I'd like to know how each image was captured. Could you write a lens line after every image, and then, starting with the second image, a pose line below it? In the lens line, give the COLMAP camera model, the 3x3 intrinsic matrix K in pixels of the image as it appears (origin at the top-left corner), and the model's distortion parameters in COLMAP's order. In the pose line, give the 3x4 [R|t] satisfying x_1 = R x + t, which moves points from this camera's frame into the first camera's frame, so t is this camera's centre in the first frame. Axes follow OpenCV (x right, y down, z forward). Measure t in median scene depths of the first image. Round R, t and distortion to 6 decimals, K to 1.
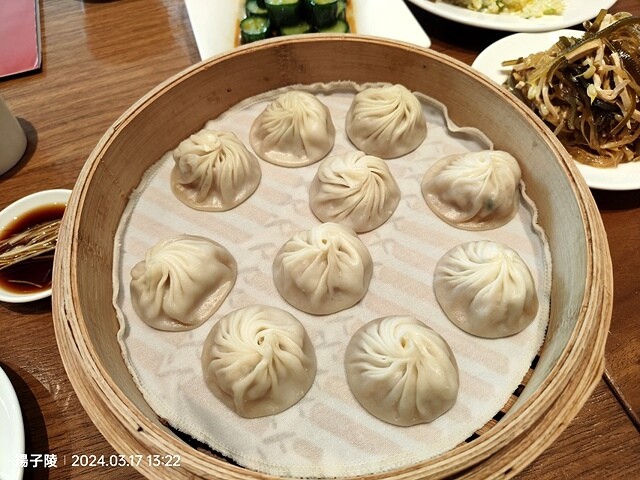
lens RADIAL K [[444.5, 0, 320.0], [0, 444.5, 240.0], [0, 0, 1]] dist [-0.000817, 0.006014]
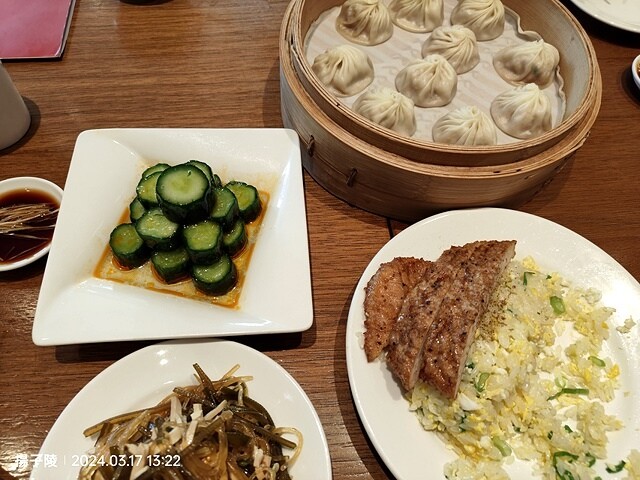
lens RADIAL K [[444.5, 0, 320.0], [0, 444.5, 240.0], [0, 0, 1]] dist [-0.000817, 0.006014]
pose [[0.974278, 0.223922, -0.025325, -0.193555], [-0.223144, 0.974315, 0.030270, 0.620687], [0.031453, -0.023840, 0.999221, -0.626702]]
